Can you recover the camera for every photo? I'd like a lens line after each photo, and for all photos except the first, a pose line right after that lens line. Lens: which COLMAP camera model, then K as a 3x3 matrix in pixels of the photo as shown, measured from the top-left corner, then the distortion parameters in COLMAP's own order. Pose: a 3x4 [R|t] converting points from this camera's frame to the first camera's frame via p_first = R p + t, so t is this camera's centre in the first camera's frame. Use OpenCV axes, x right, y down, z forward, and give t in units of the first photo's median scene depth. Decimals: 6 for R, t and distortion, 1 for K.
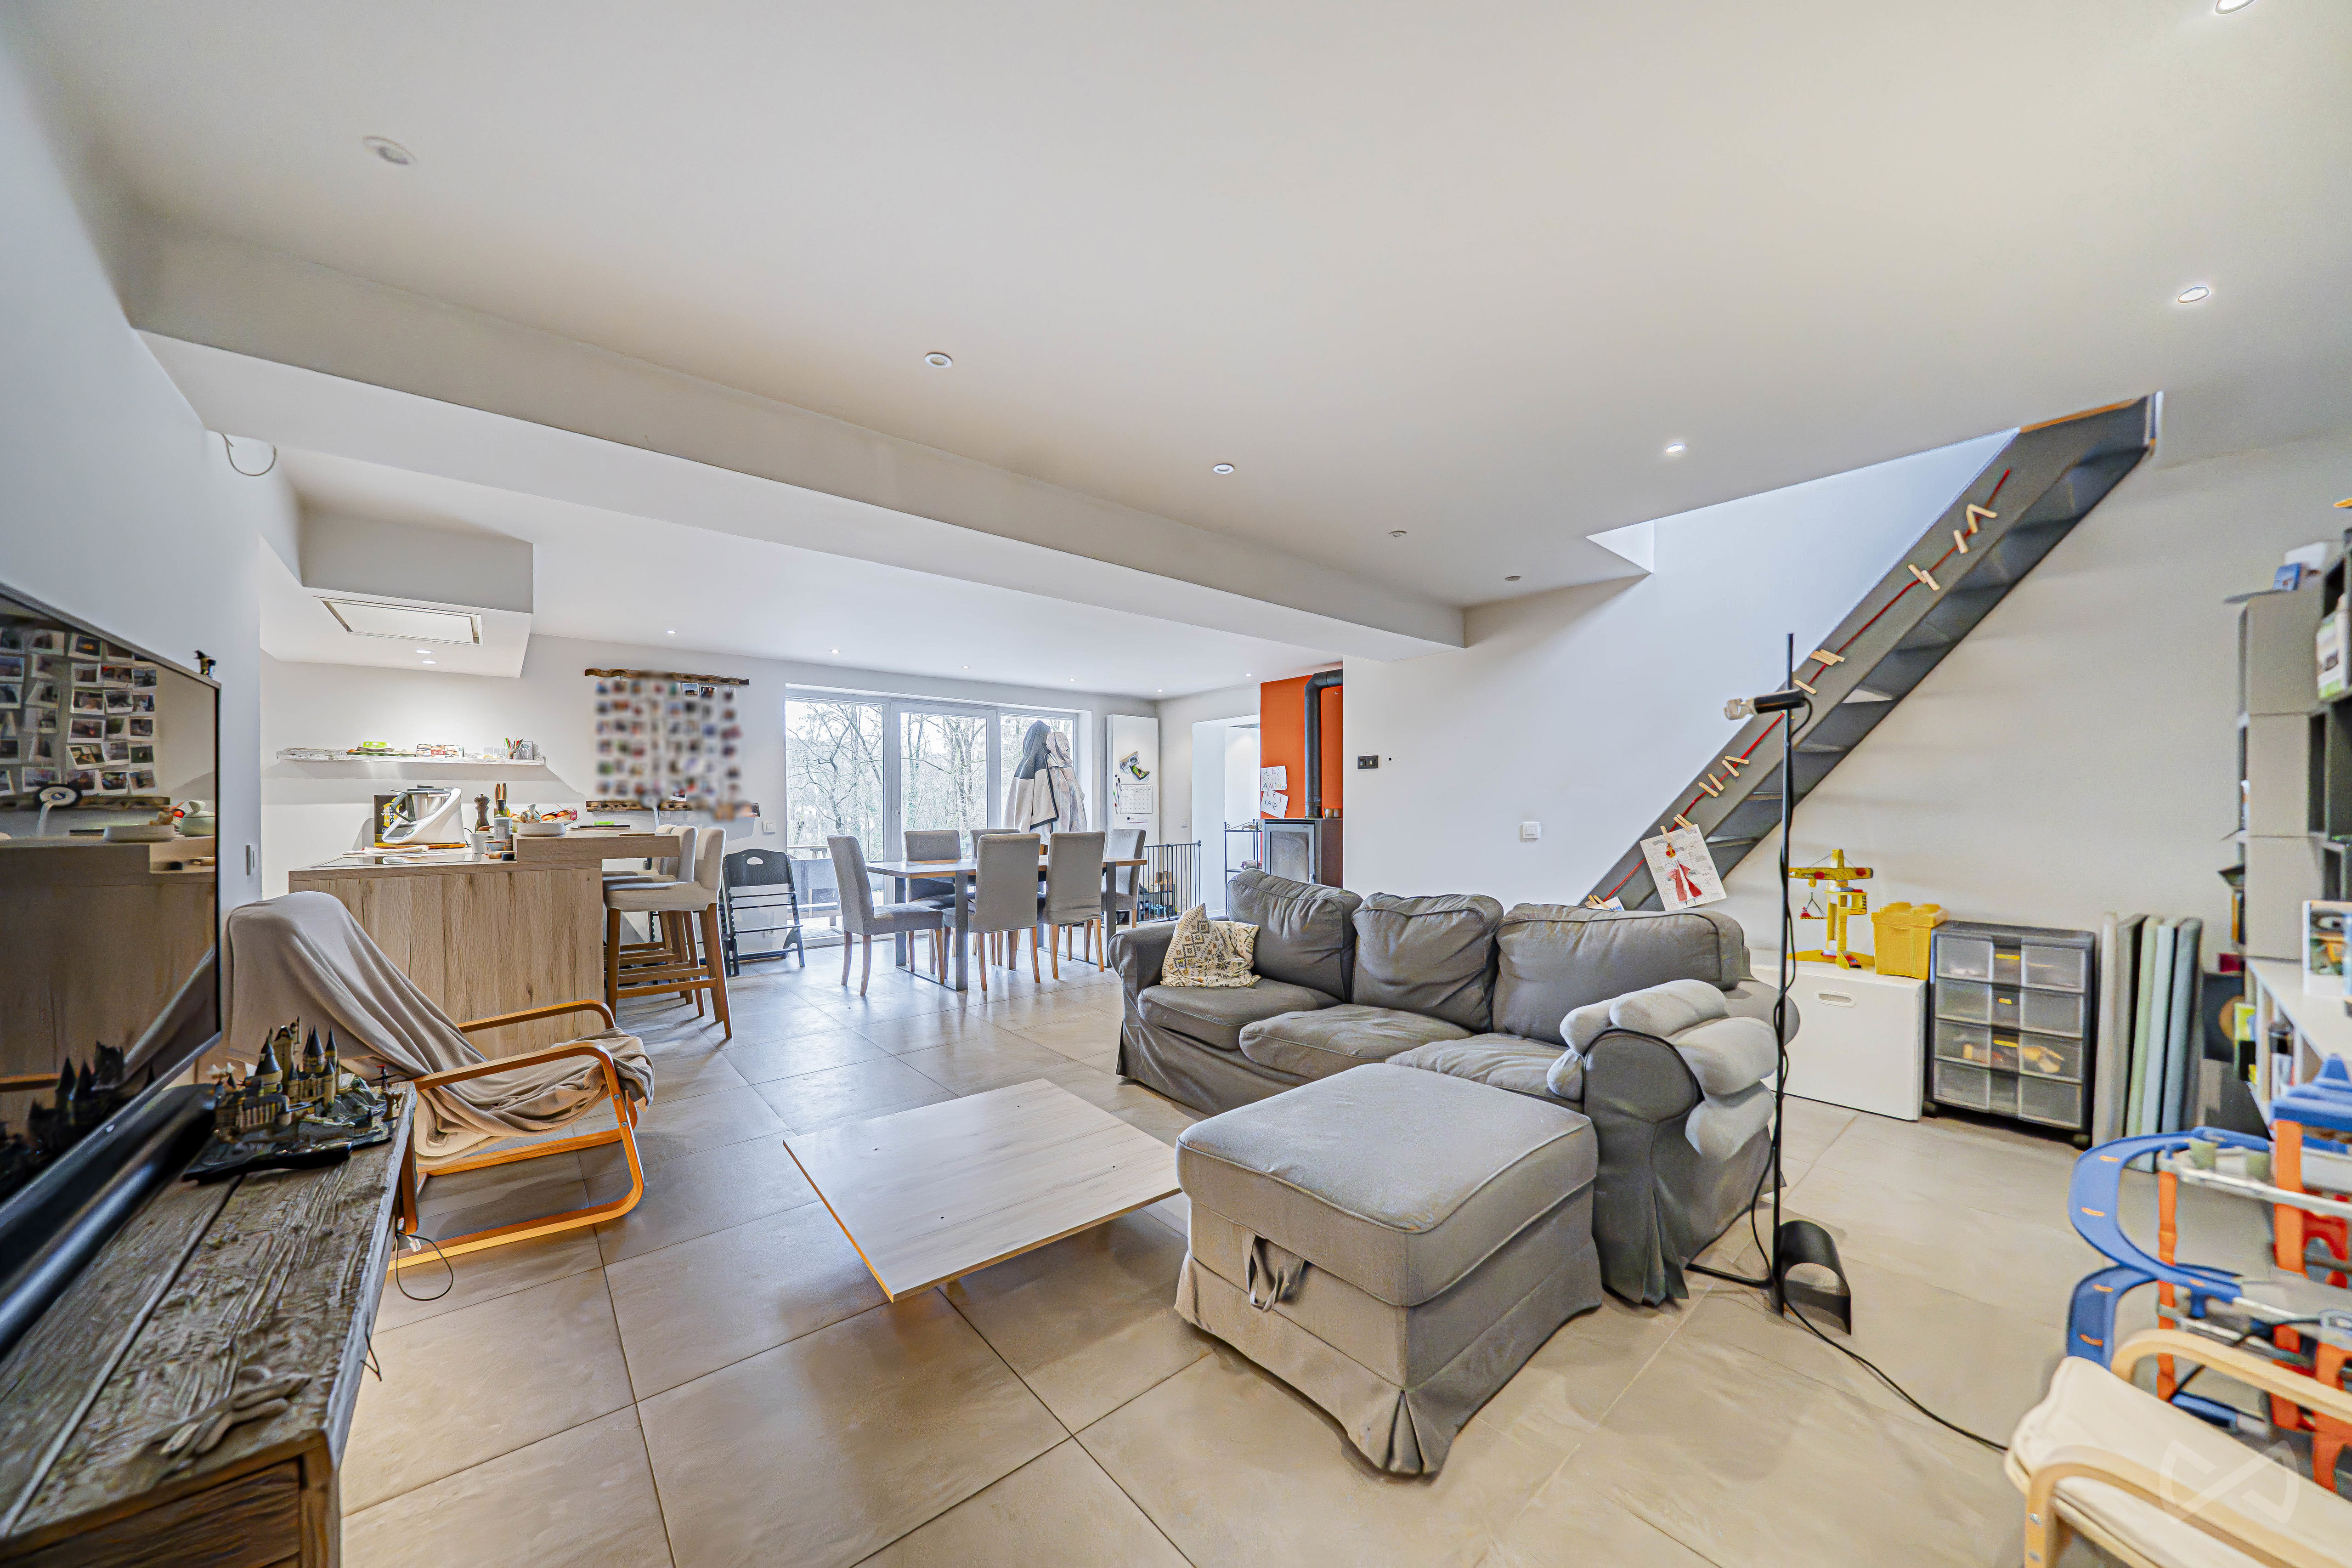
lens RADIAL K [[814.0, 0, 1164.4], [0, 814.0, 814.1], [0, 0, 1]] dist [-0.015084, 0.002750]
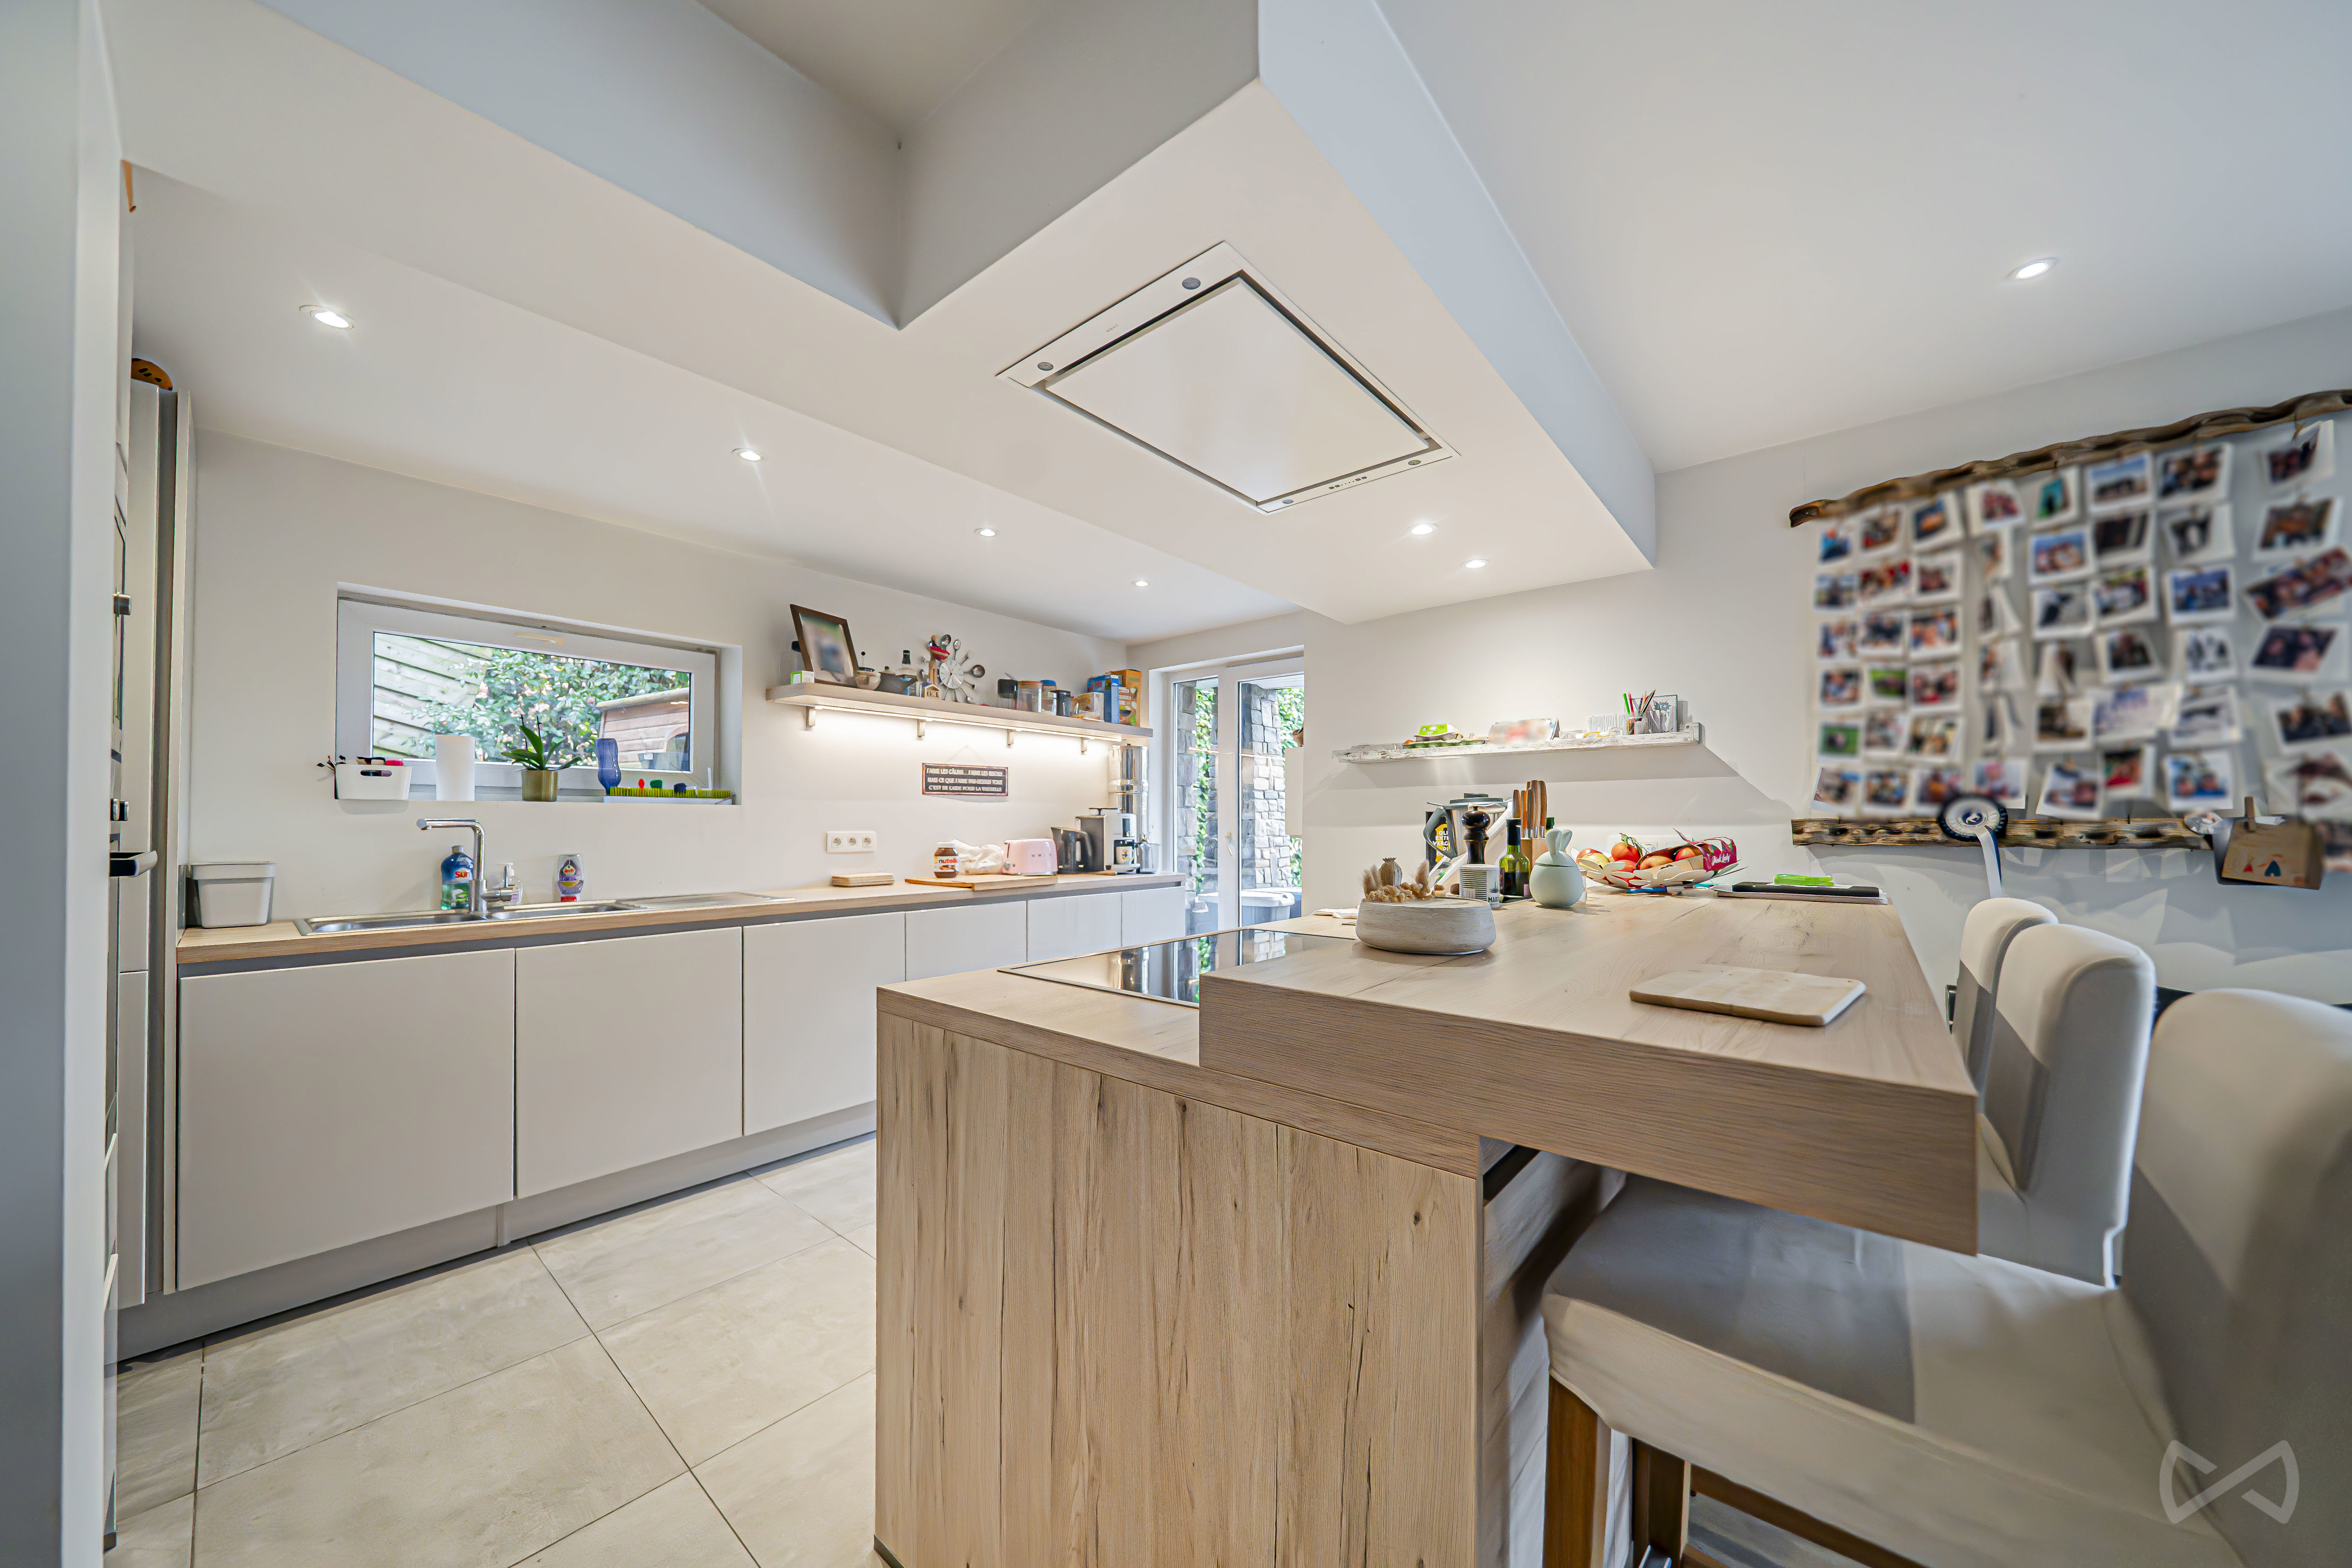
lens RADIAL K [[813.8, 0, 1164.4], [0, 813.8, 814.1], [0, 0, 1]] dist [-0.015084, 0.002750]
pose [[0.157892, -0.005712, -0.987440, -0.334406], [-0.006916, 0.999952, -0.006890, -0.013666], [0.987432, 0.007917, 0.157845, 0.581328]]
